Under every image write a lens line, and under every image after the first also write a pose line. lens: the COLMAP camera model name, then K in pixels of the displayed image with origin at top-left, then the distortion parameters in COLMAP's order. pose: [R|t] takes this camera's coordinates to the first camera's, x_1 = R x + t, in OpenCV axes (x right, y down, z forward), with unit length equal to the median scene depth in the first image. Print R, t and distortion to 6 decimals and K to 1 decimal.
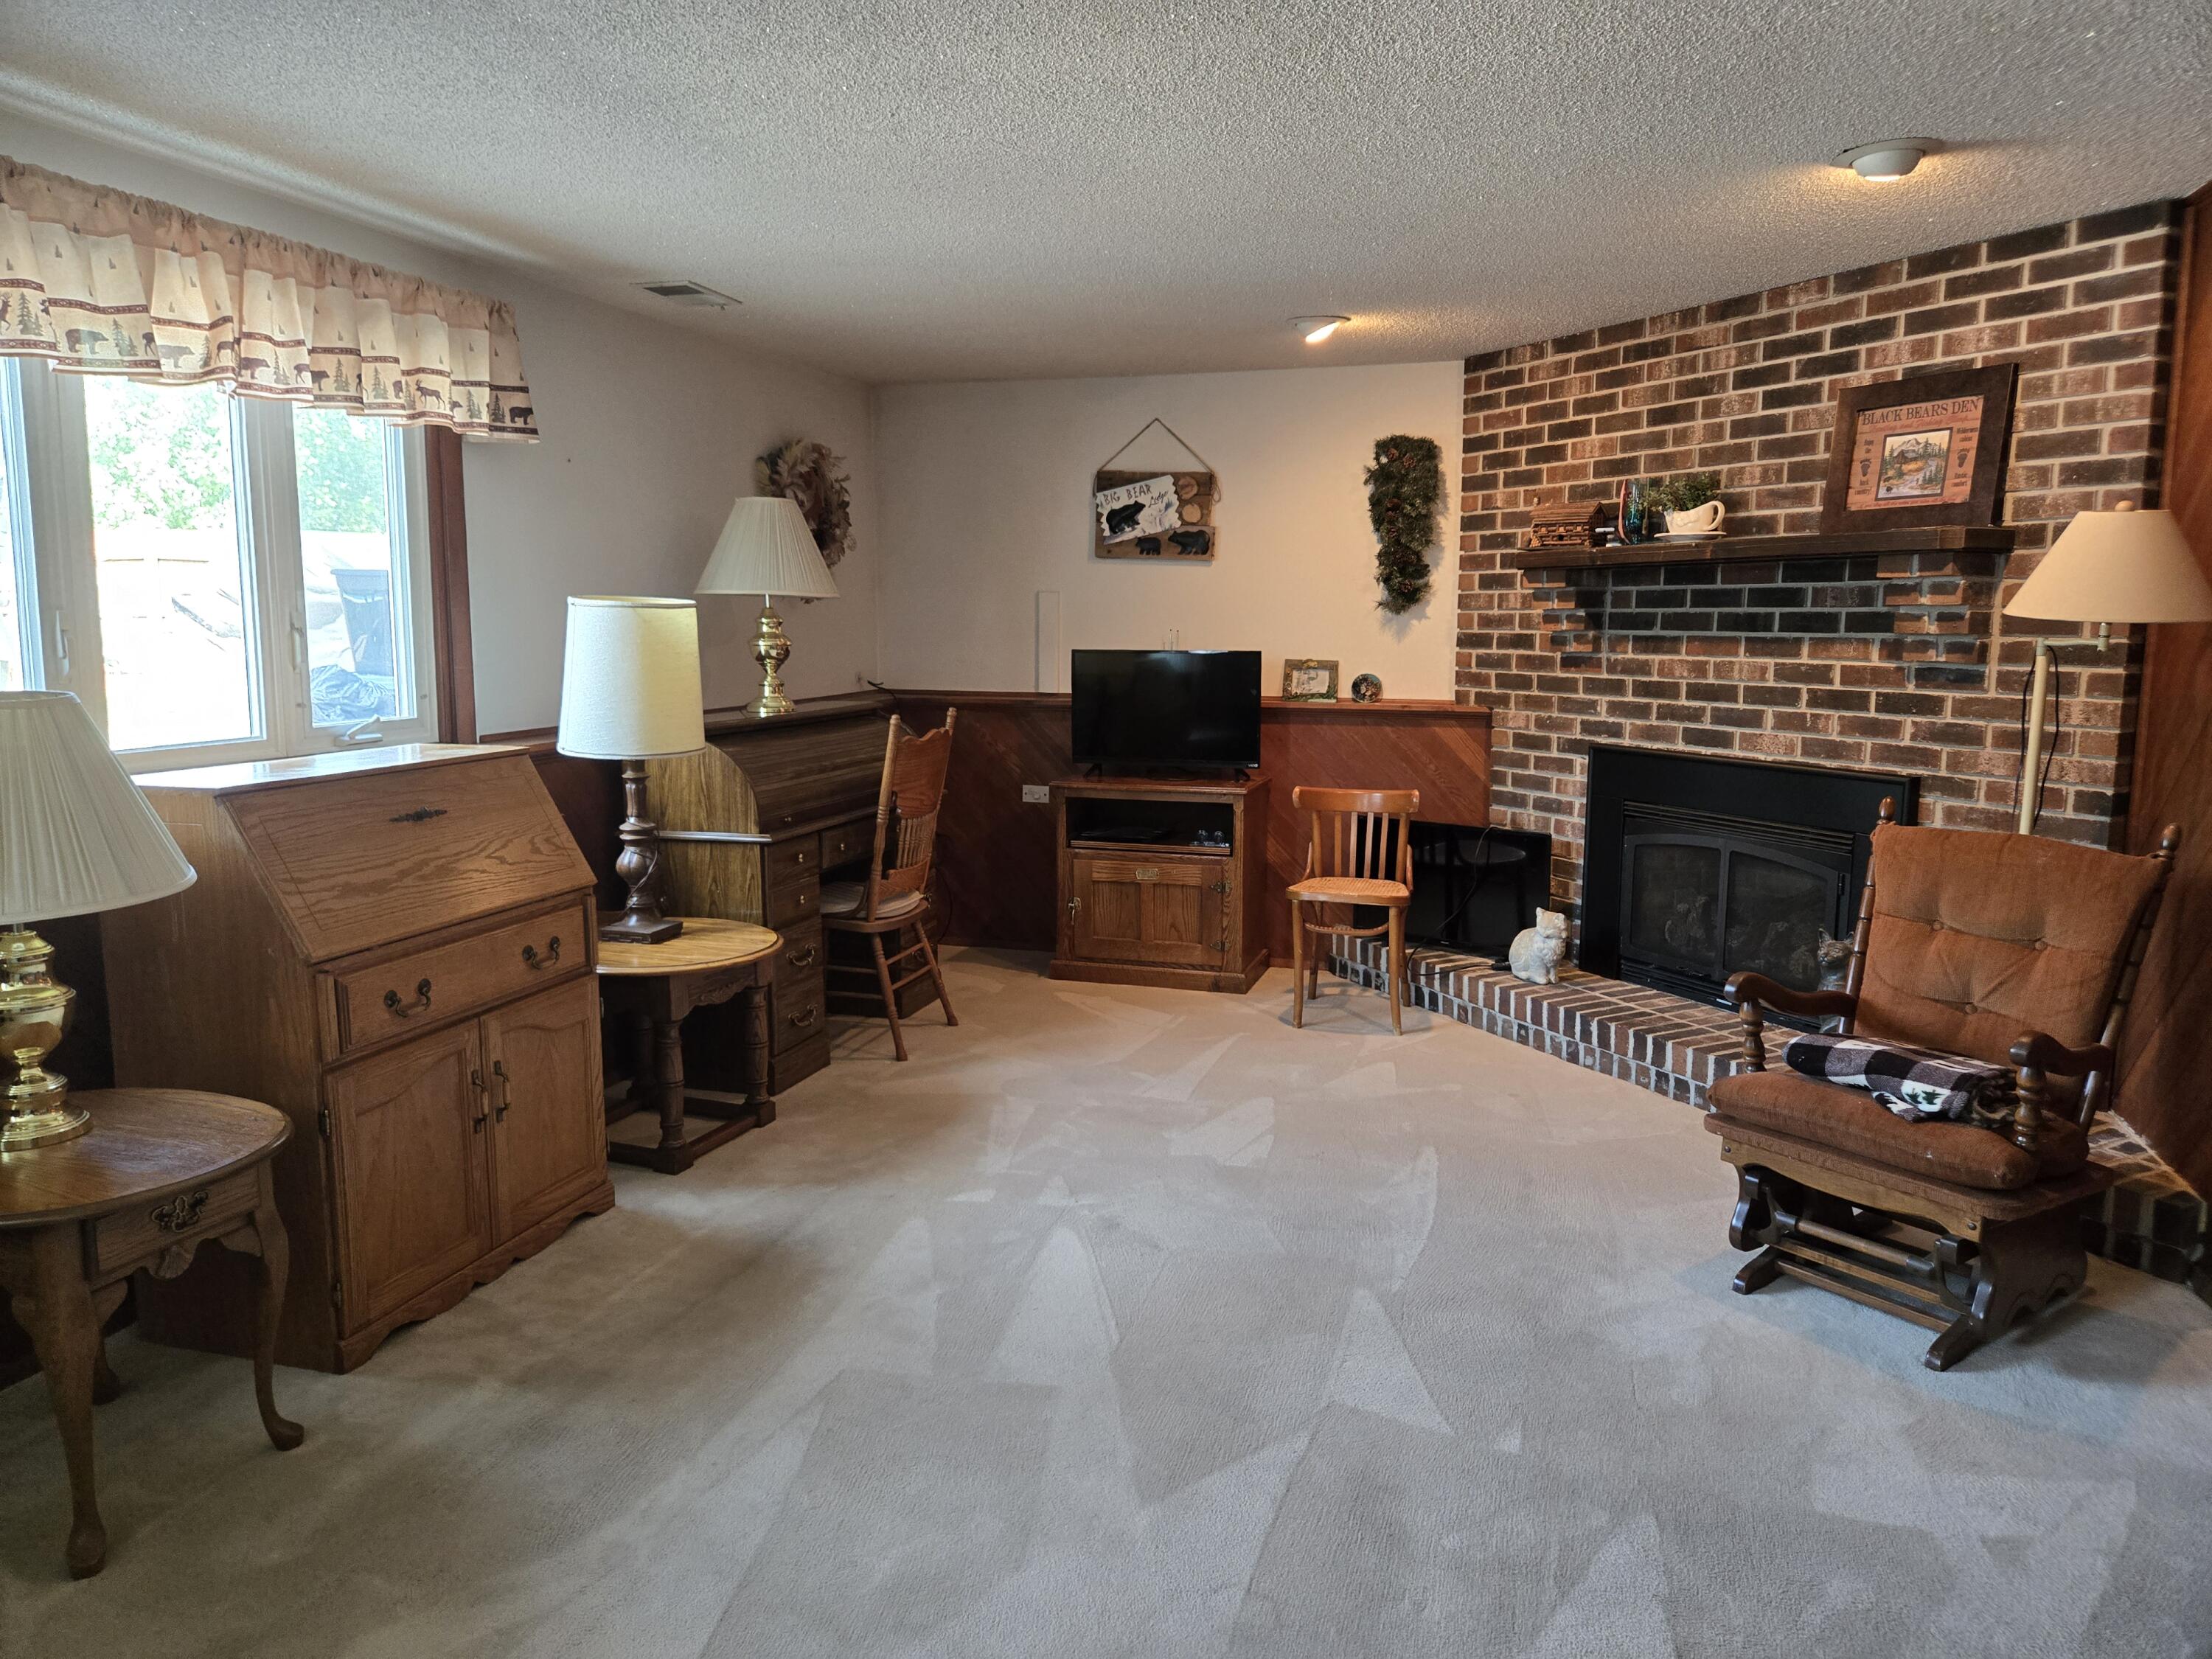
lens RADIAL K [[1483.5, 0, 1112.5], [0, 1483.5, 817.4], [0, 0, 1]] dist [0.070064, -0.047931]
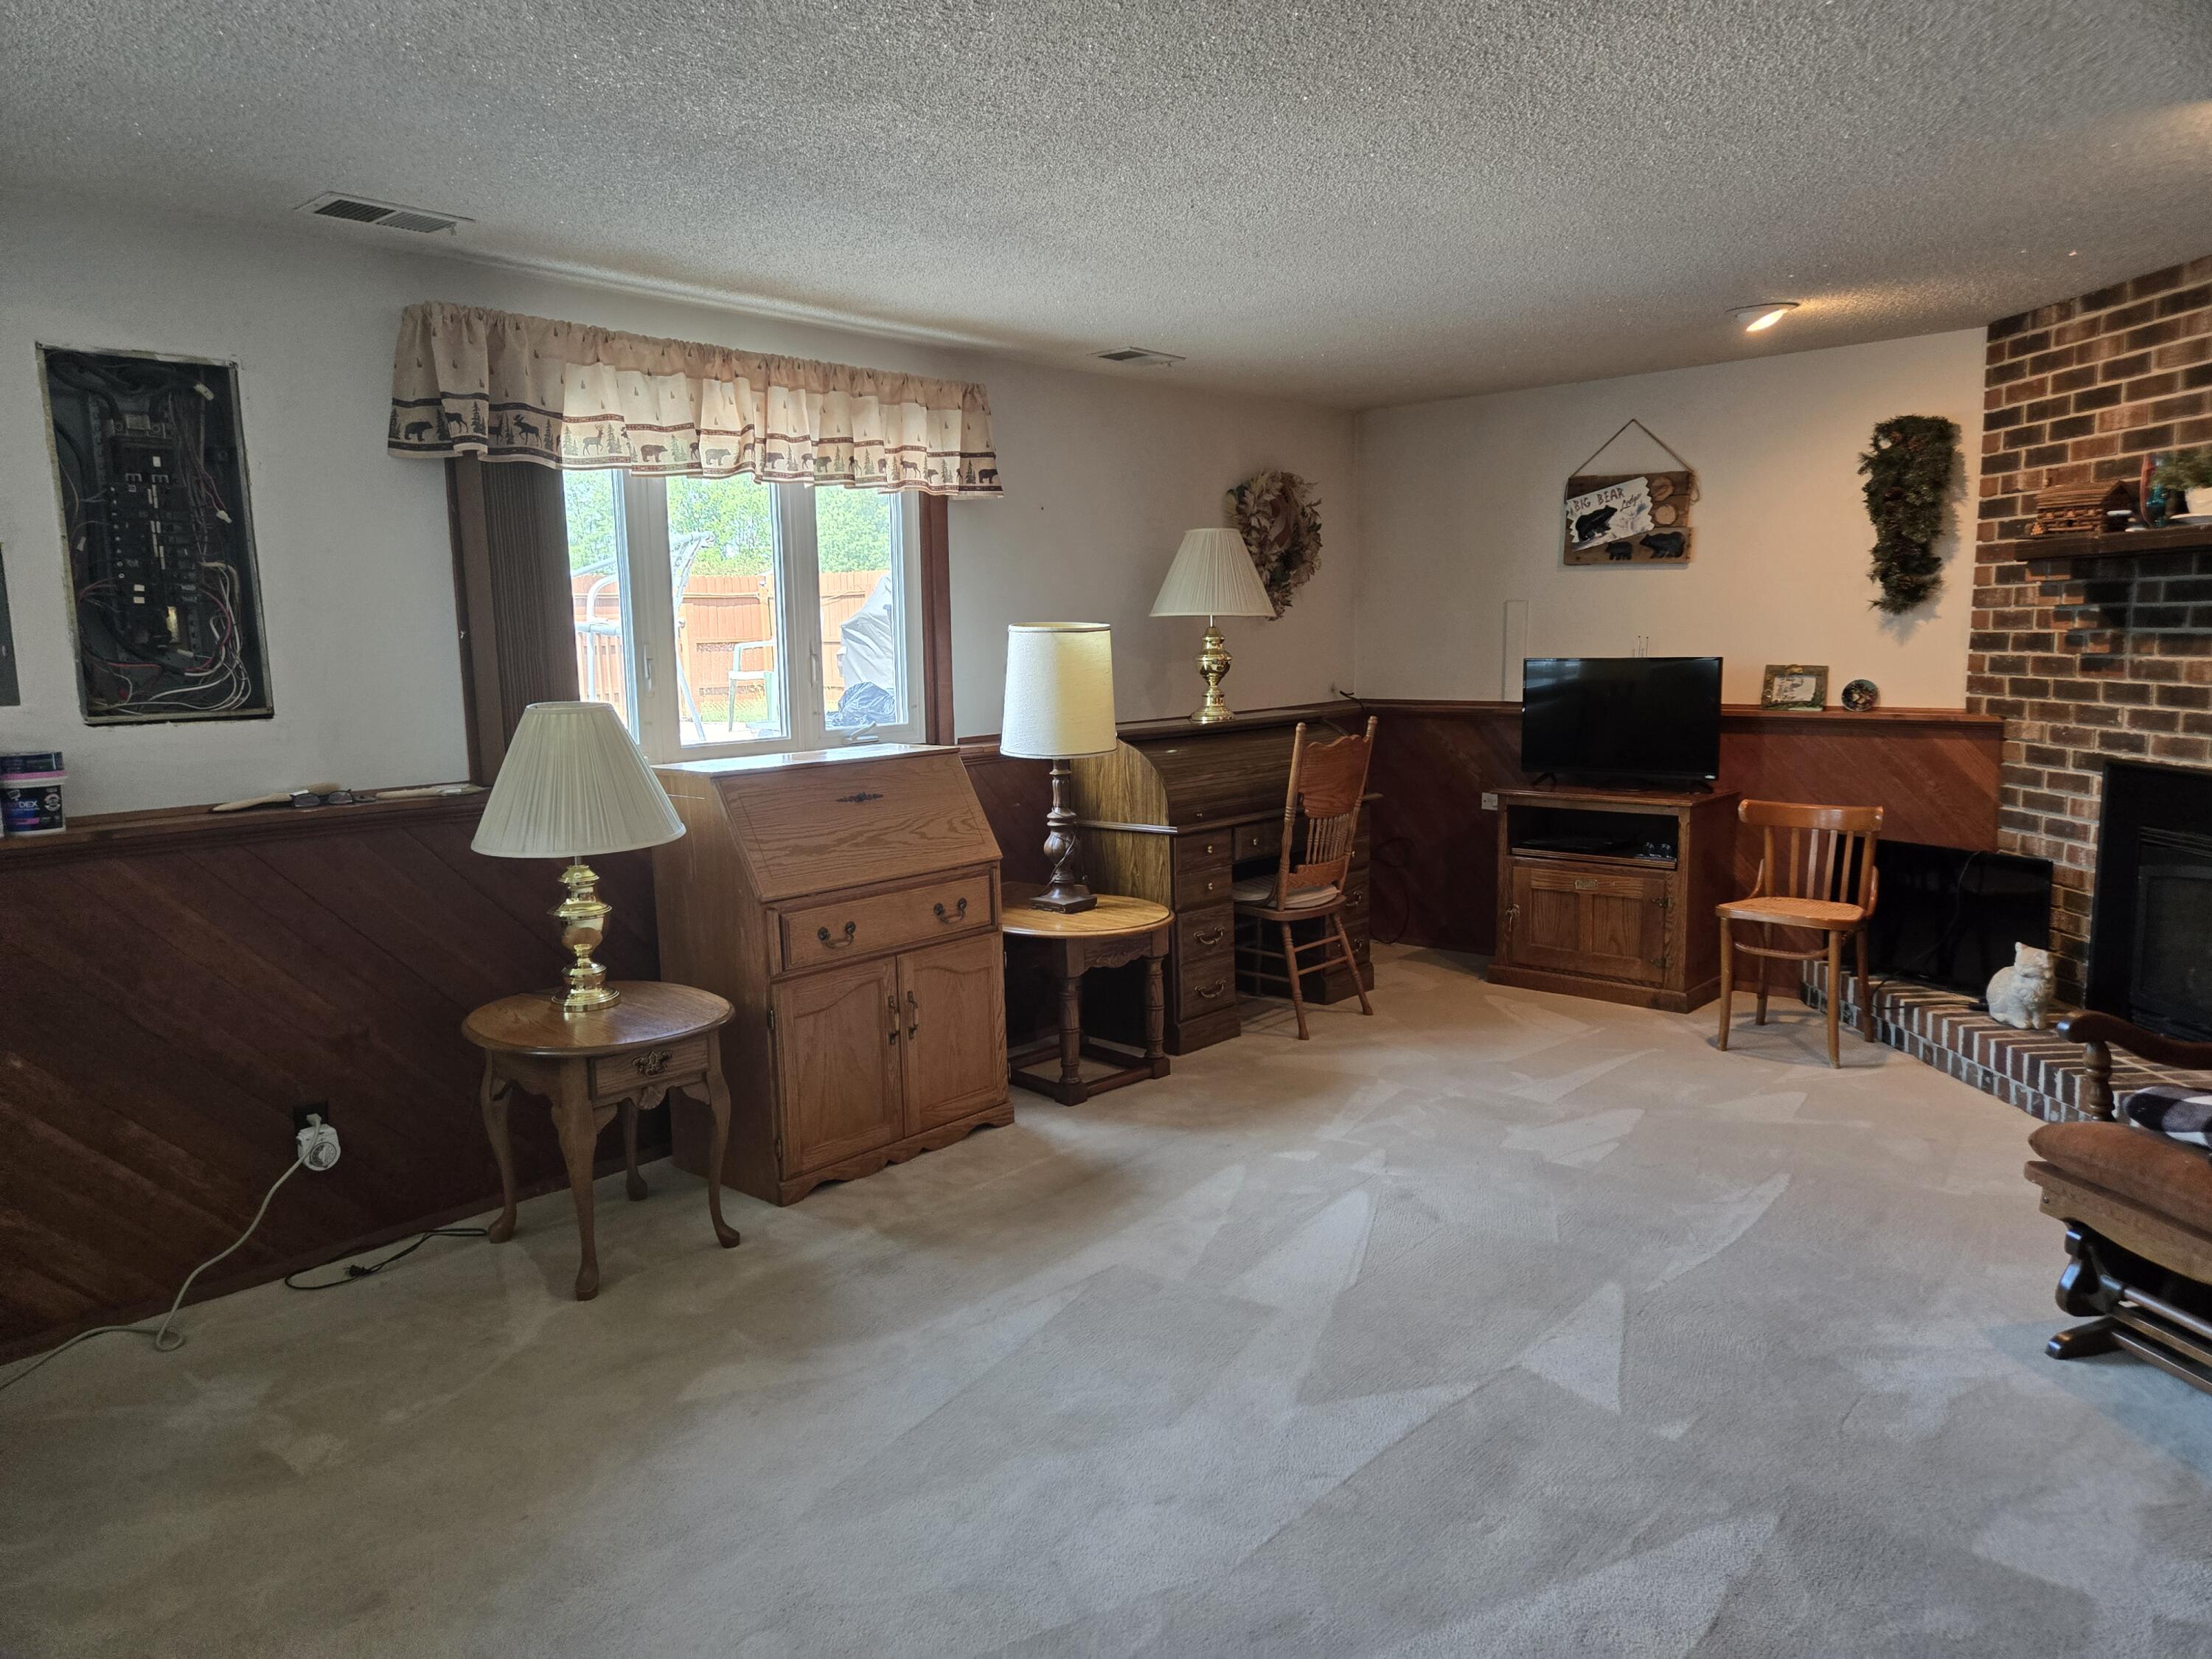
lens RADIAL K [[1491.7, 0, 1100.2], [0, 1491.7, 847.1], [0, 0, 1]] dist [0.093971, -0.073089]
pose [[0.906648, 0.041200, -0.419872, 0.178678], [-0.035837, 0.999144, 0.020657, 0.004809], [0.420364, -0.003682, 0.907348, -0.058913]]
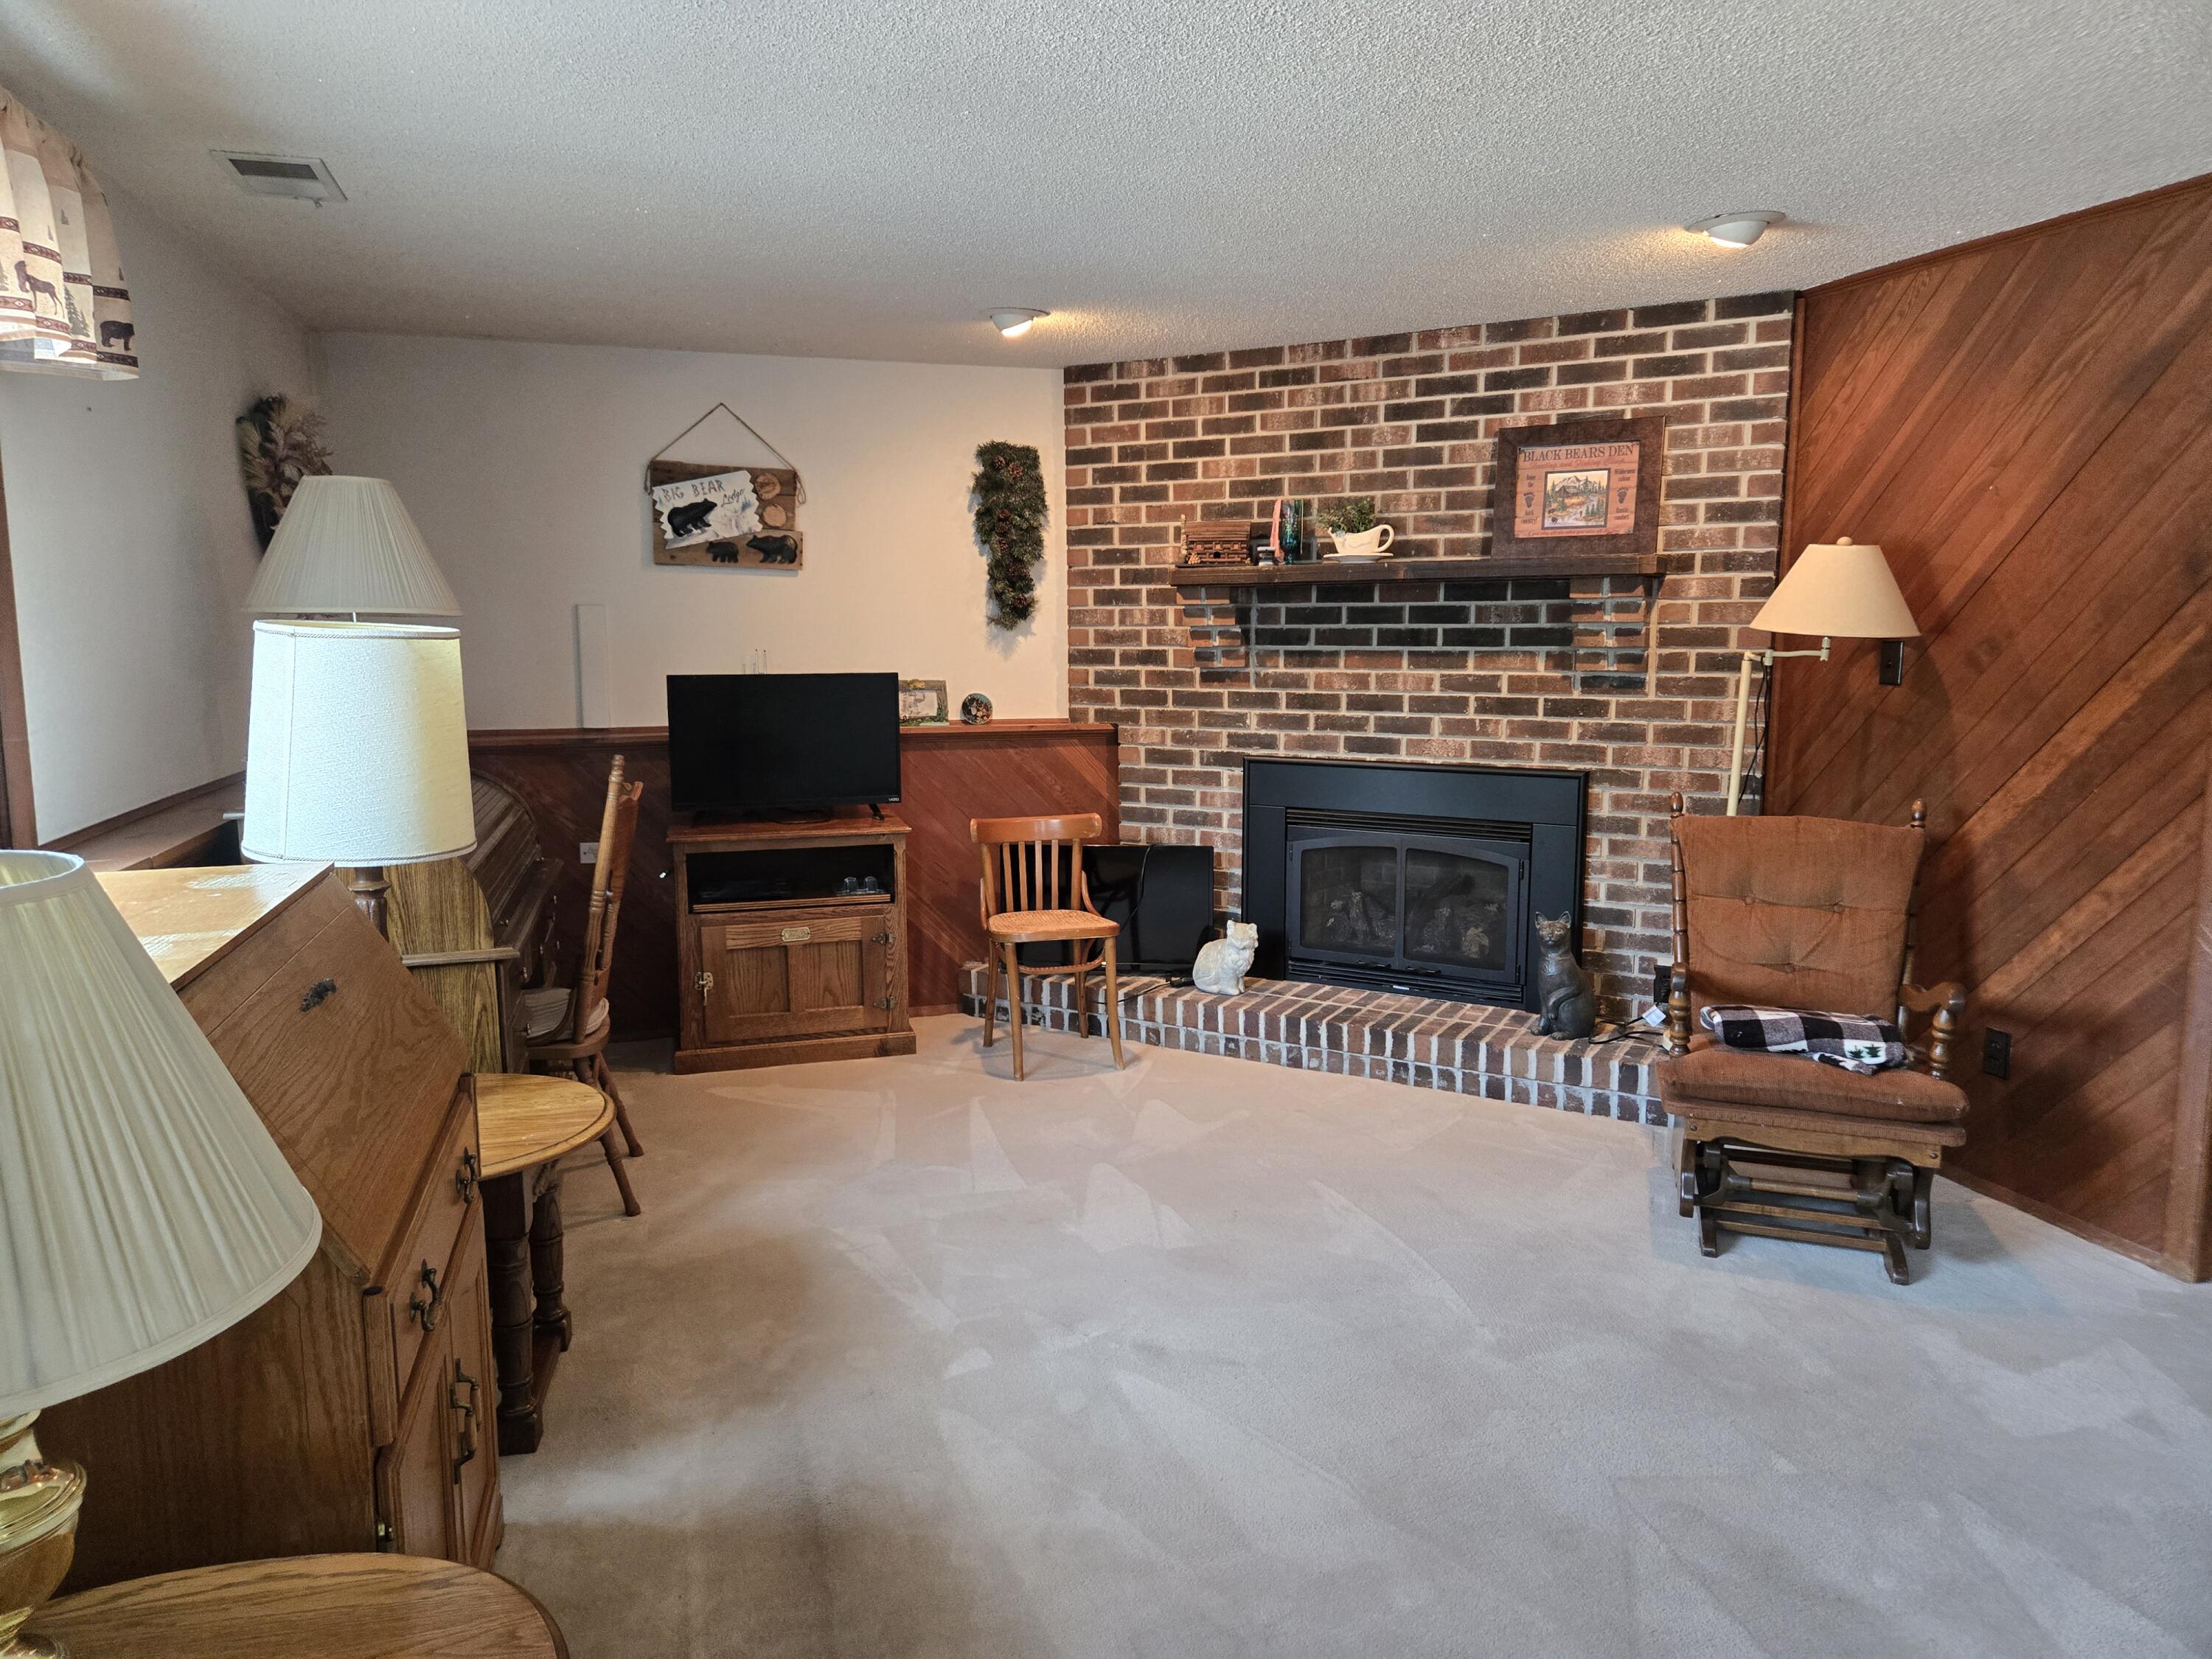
lens RADIAL K [[1477.8, 0, 1107.8], [0, 1477.8, 821.8], [0, 0, 1]] dist [0.077893, -0.057375]
pose [[0.839021, -0.080938, 0.538045, -0.335540], [0.080844, 0.996442, 0.023827, -0.038851], [-0.538059, 0.023506, 0.842579, 0.207714]]
